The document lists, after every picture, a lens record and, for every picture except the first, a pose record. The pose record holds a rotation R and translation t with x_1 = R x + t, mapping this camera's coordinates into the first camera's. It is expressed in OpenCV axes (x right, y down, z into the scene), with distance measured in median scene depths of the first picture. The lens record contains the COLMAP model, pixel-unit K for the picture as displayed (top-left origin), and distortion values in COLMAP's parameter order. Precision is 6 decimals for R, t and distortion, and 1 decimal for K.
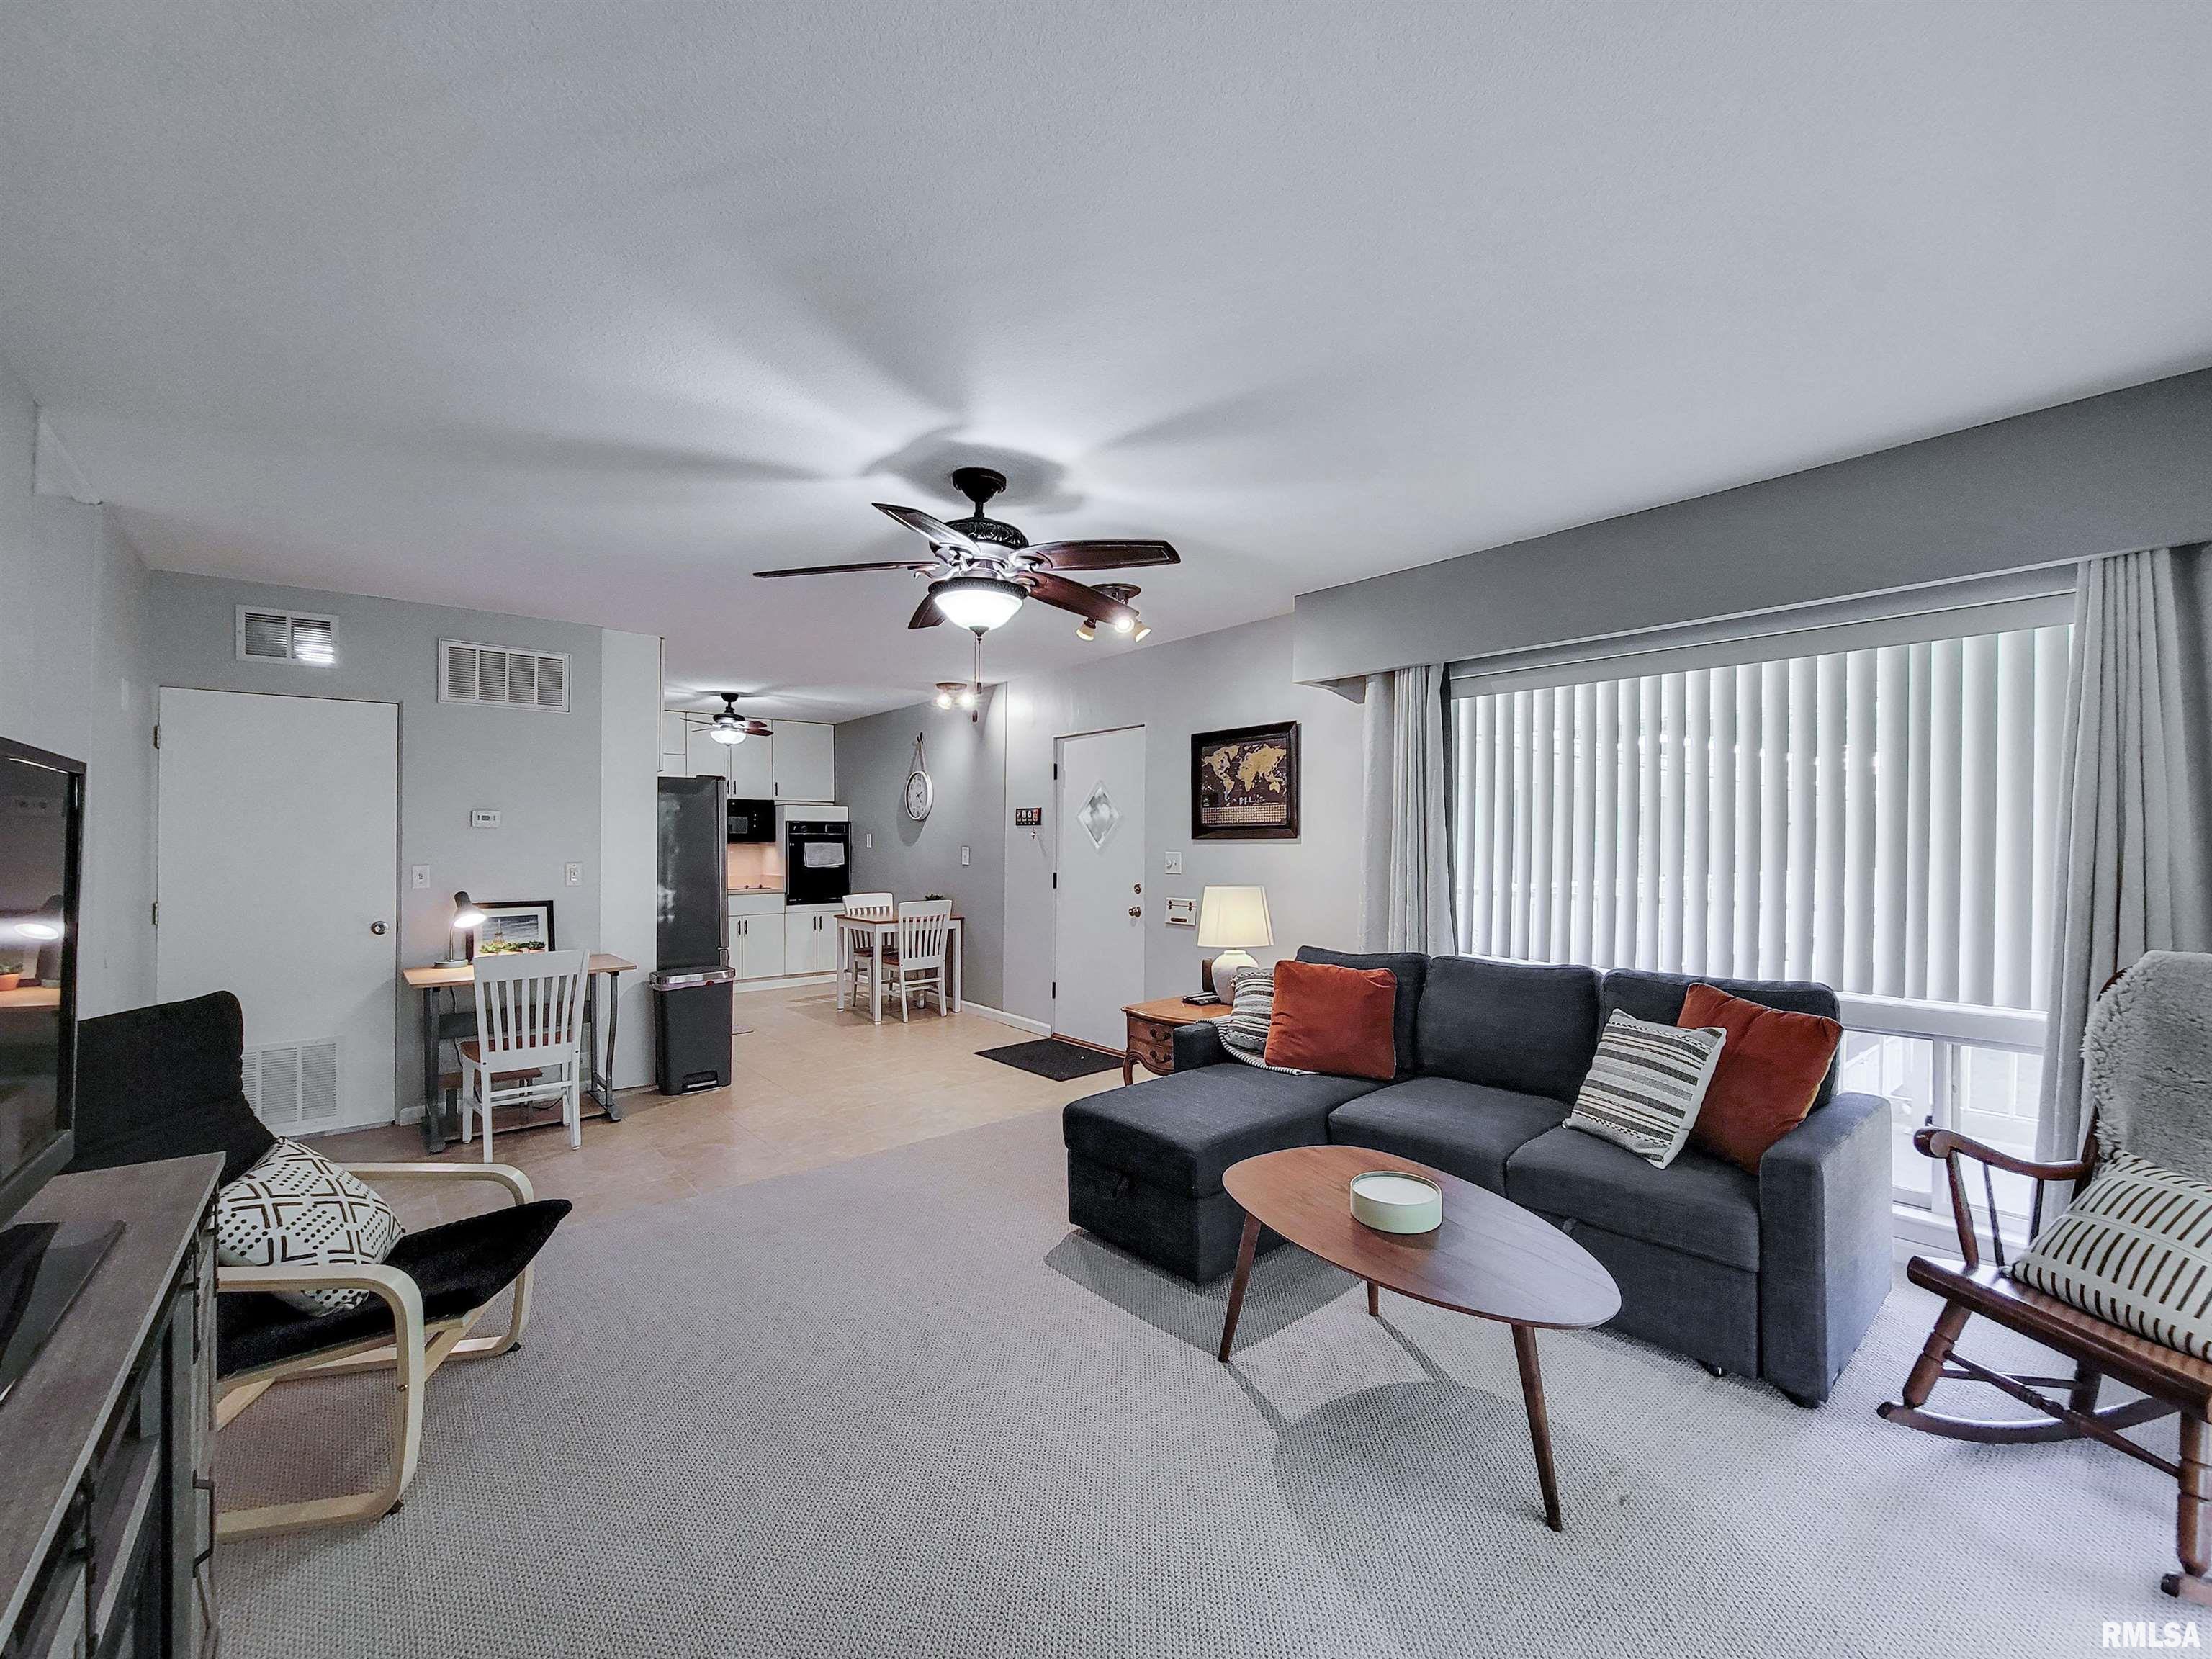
lens RADIAL K [[898.1, 0, 1101.4], [0, 898.1, 845.9], [0, 0, 1]] dist [-0.003748, -0.000466]
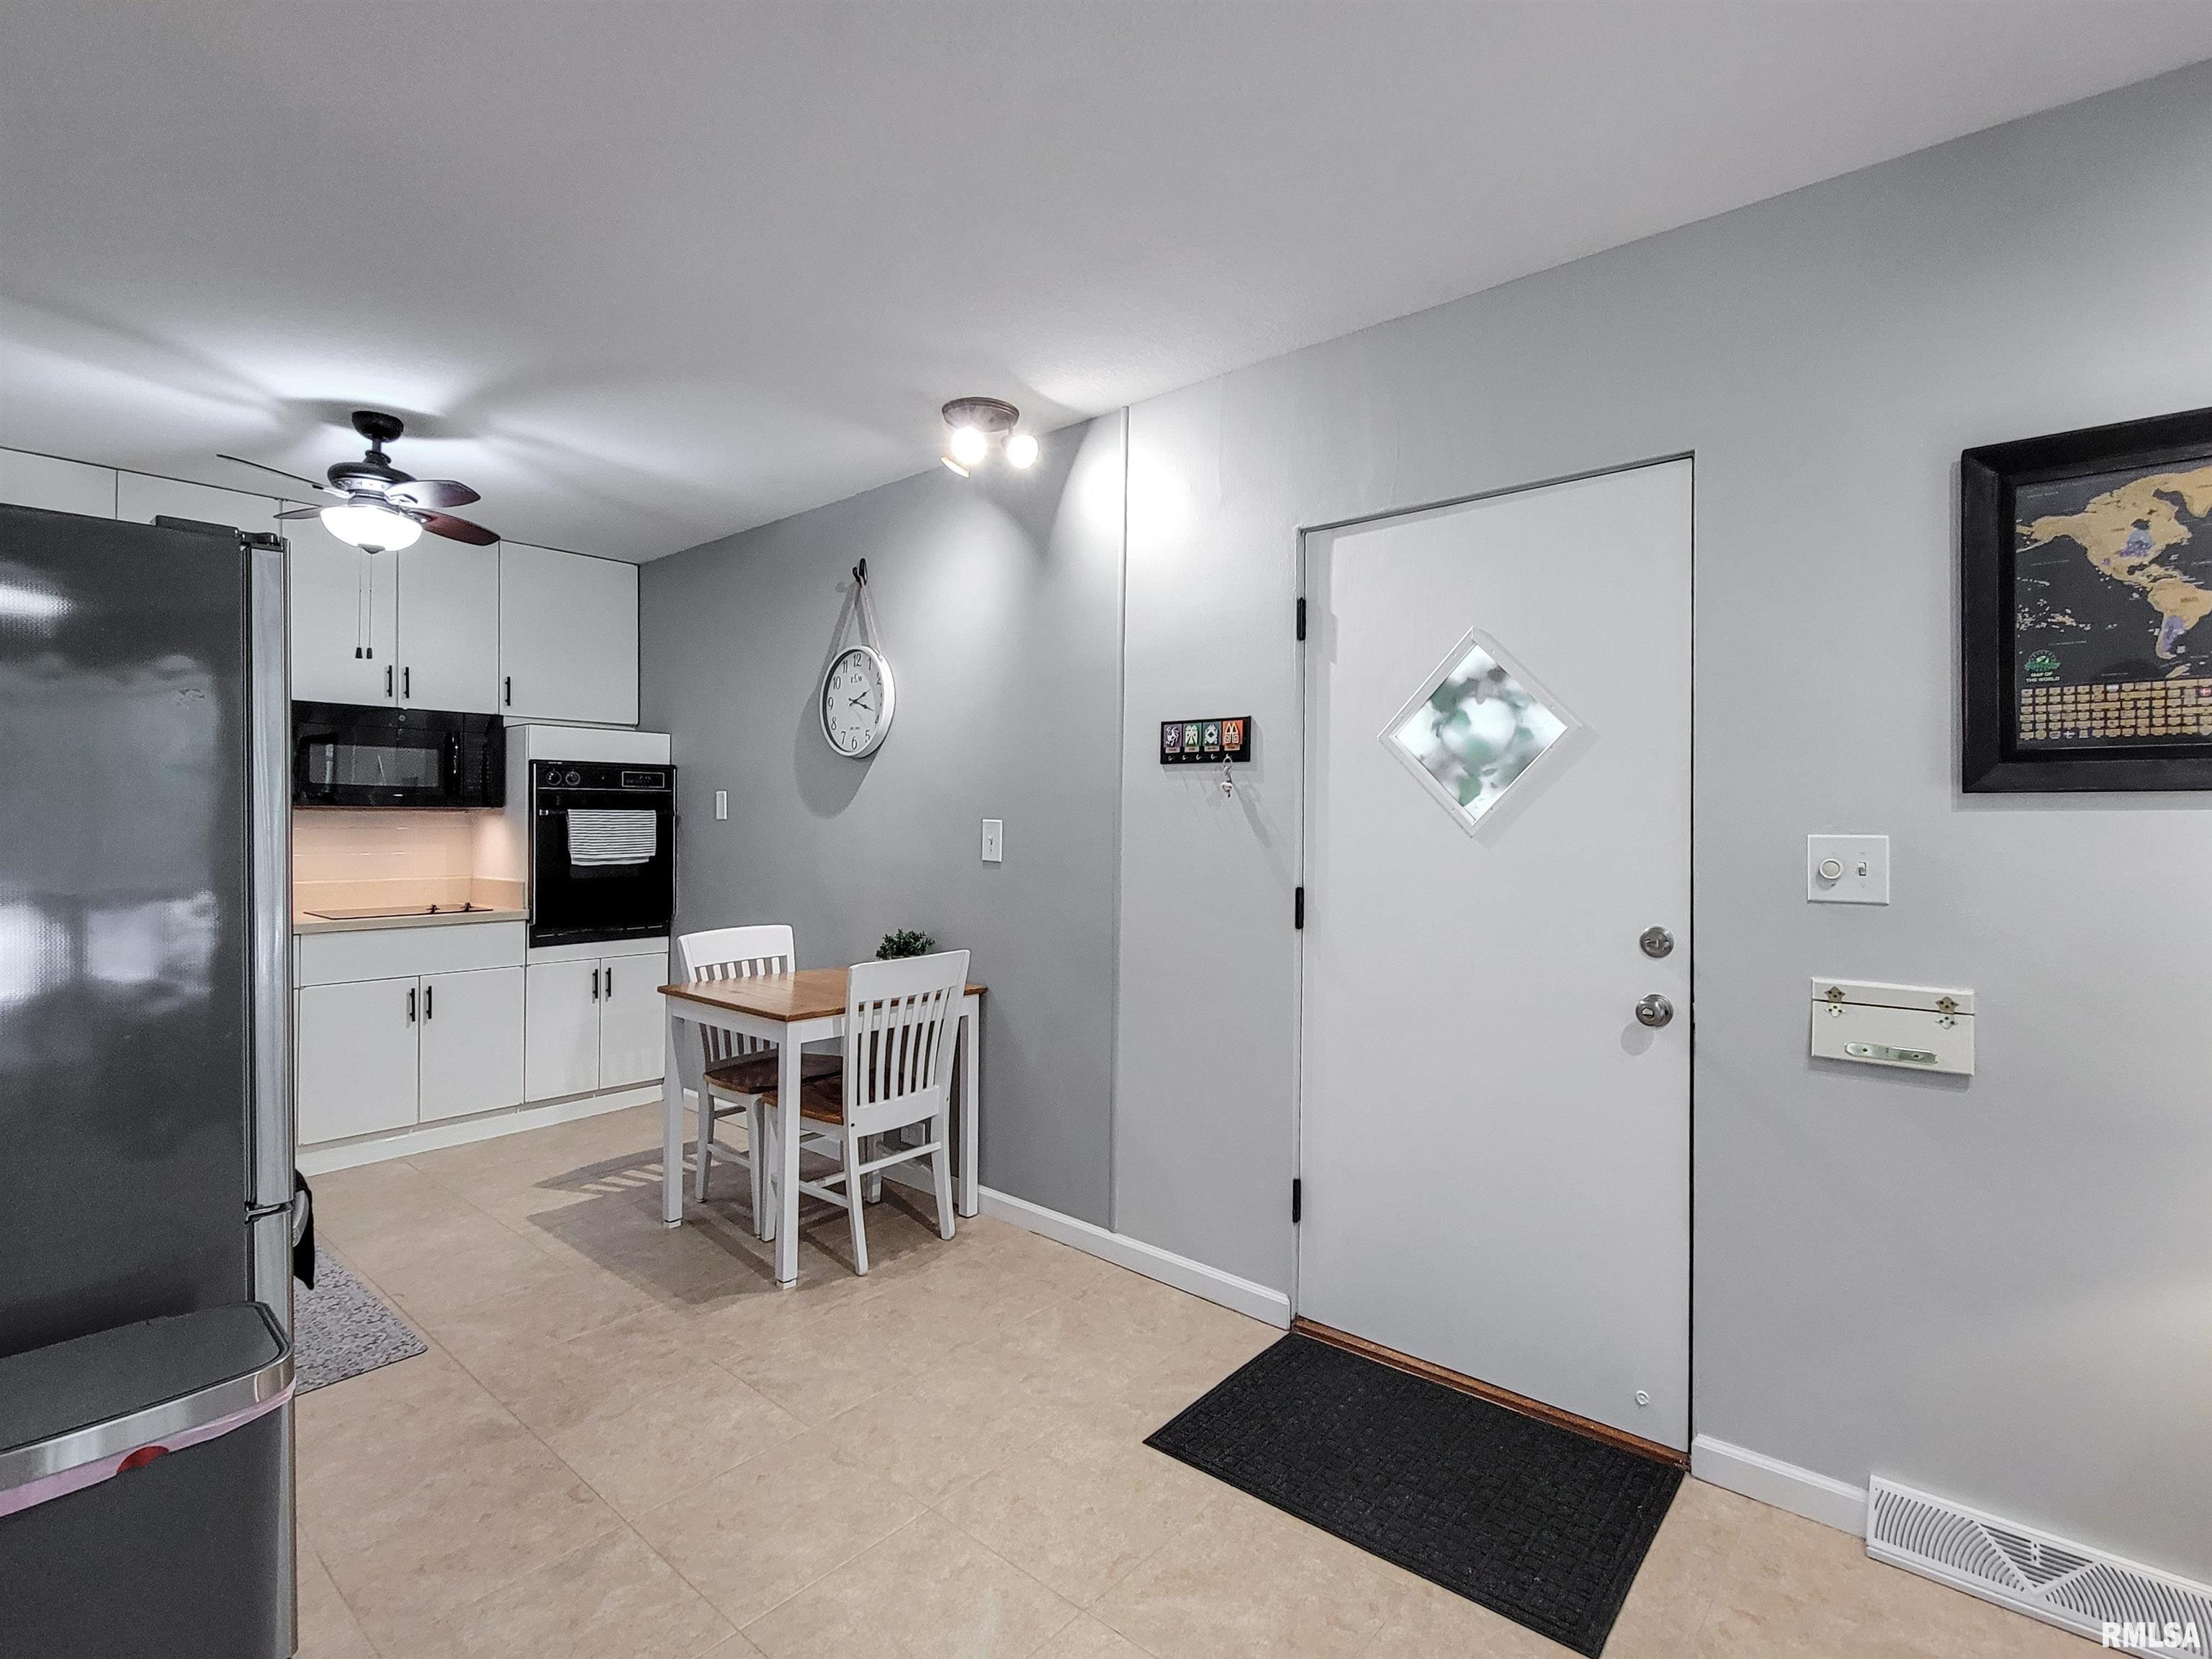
lens RADIAL K [[1064.8, 0, 1101.9], [0, 1064.8, 810.6], [0, 0, 1]] dist [0.002303, -0.000539]
pose [[0.987424, 0.005011, 0.158015, -0.183592], [-0.003439, 0.999942, -0.010219, 0.002424], [-0.158057, 0.009547, 0.987384, 0.513612]]
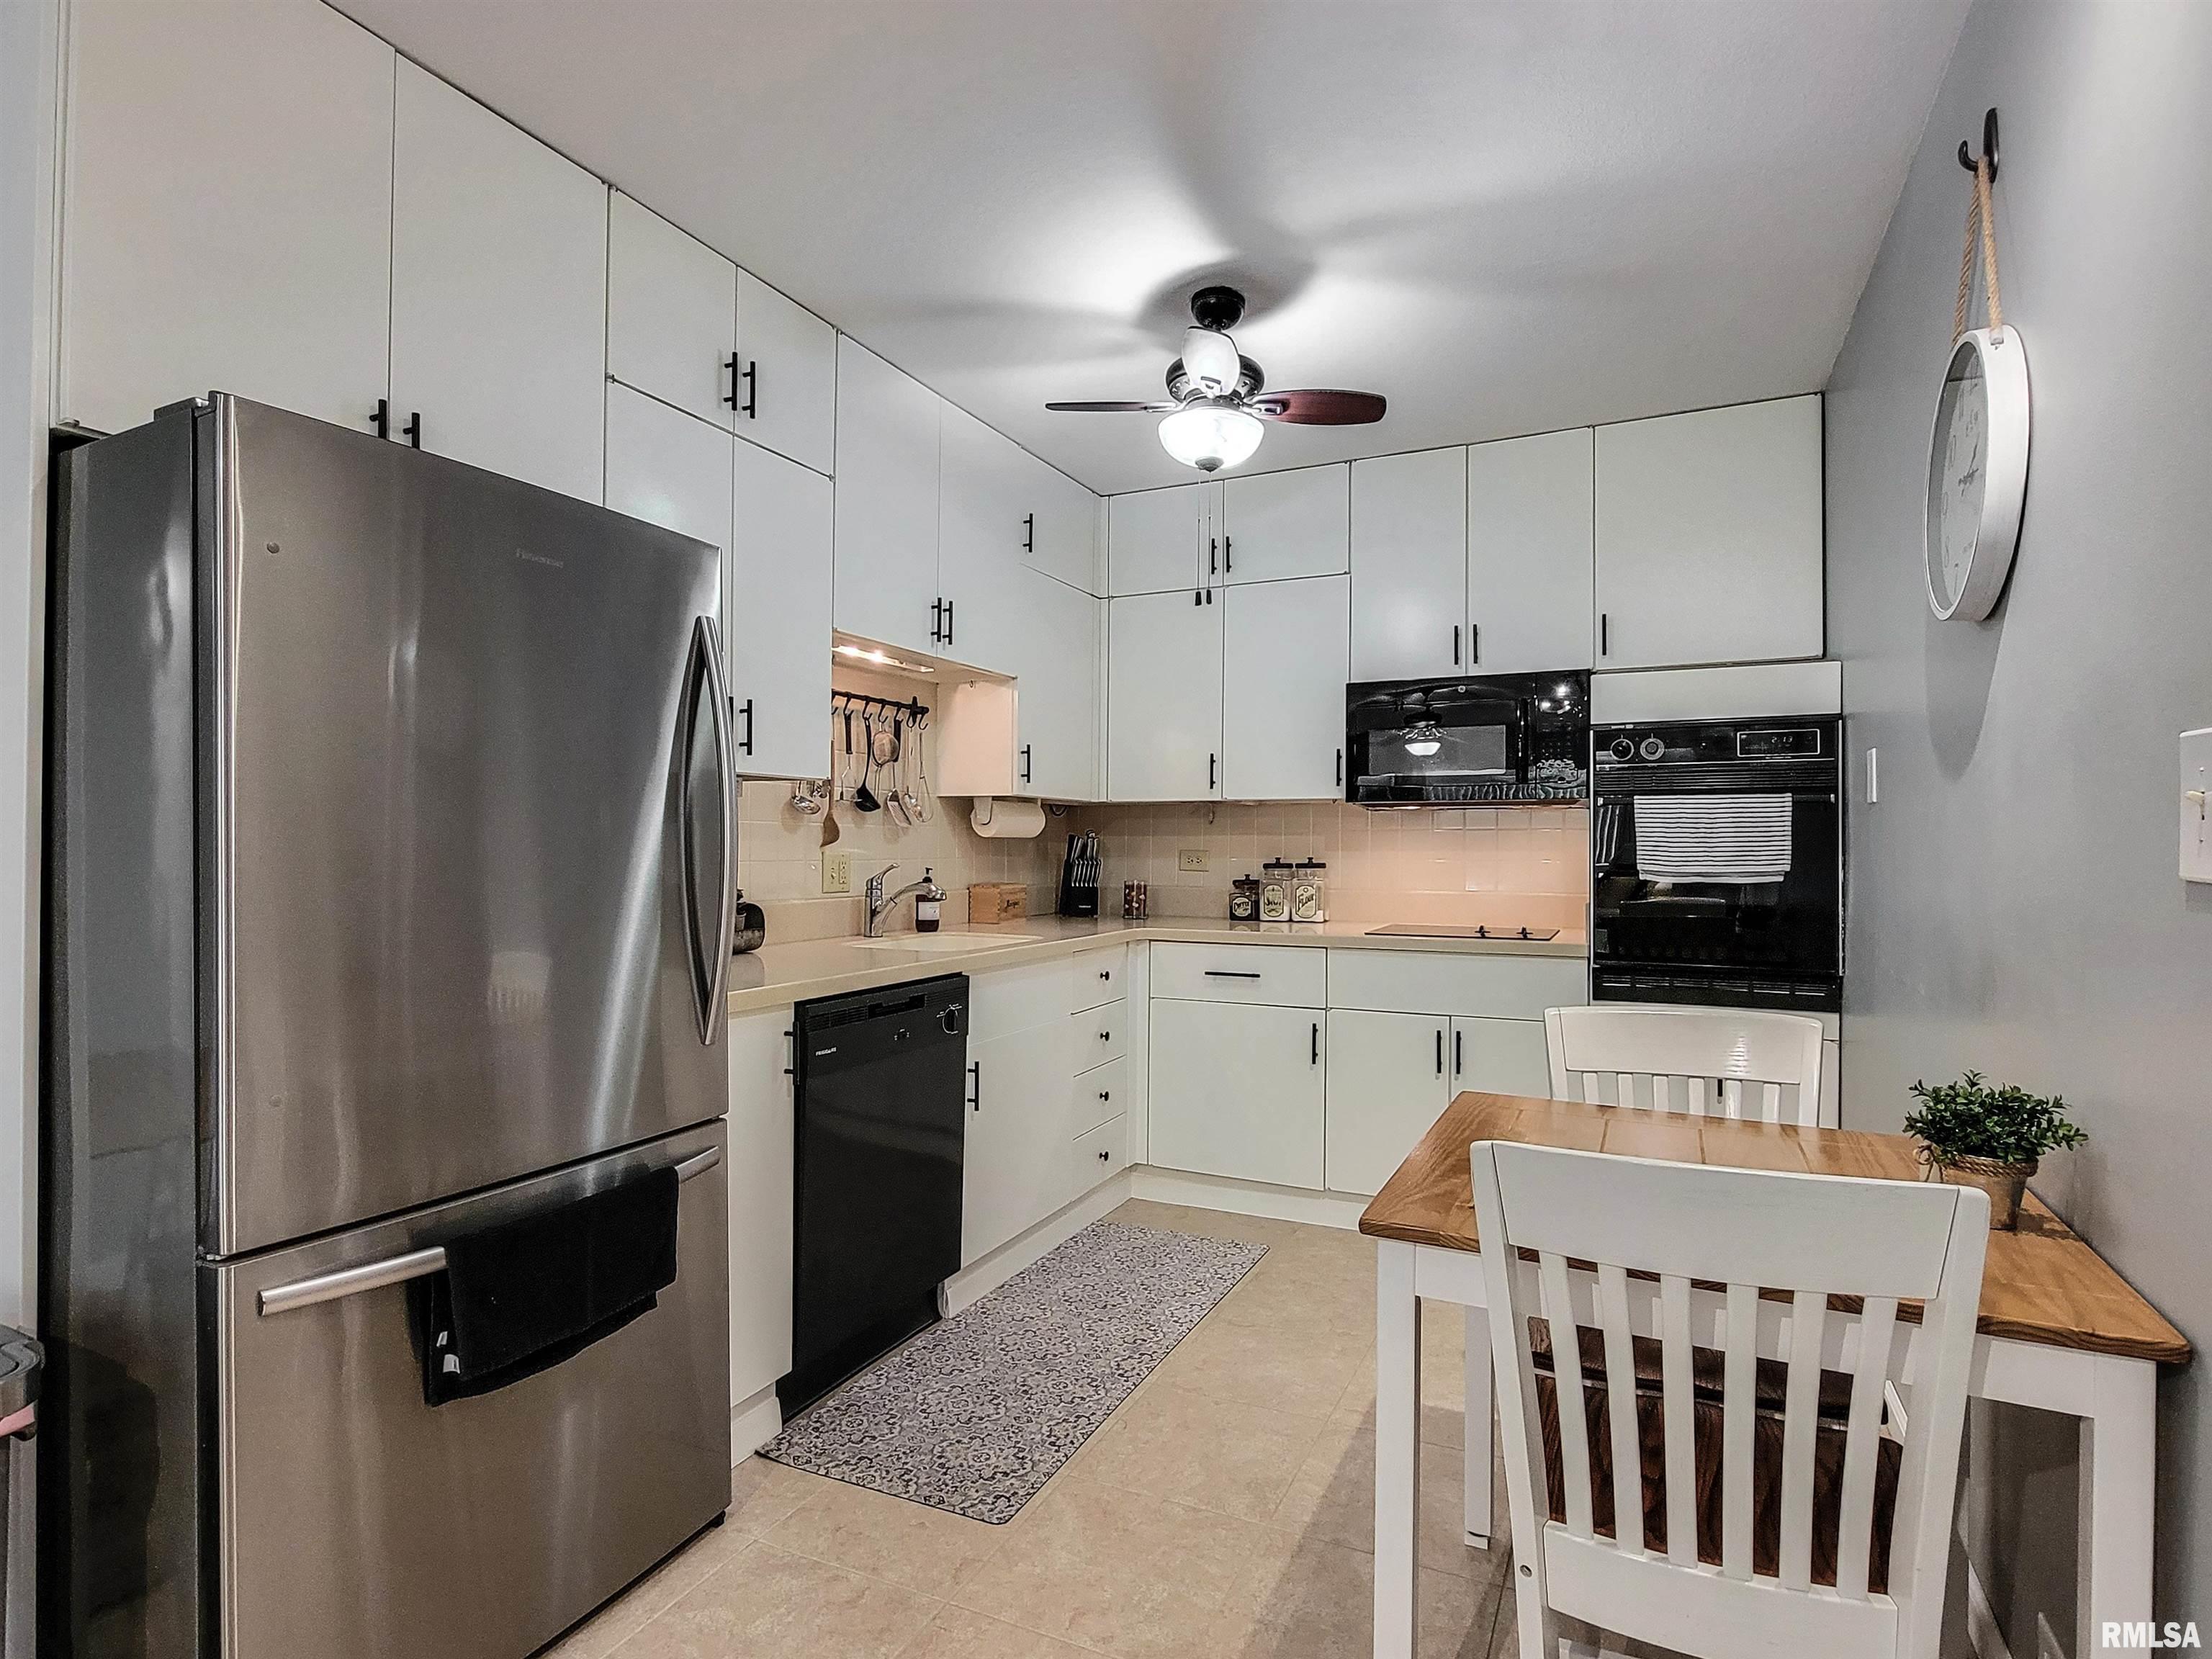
lens RADIAL K [[1116.7, 0, 1121.8], [0, 1116.7, 851.1], [0, 0, 1]] dist [-0.003600, -0.000372]
pose [[0.420959, 0.005383, -0.907064, -0.085479], [-0.005268, 0.999980, 0.003489, 0.017607], [0.907064, 0.003310, 0.420979, 0.830347]]
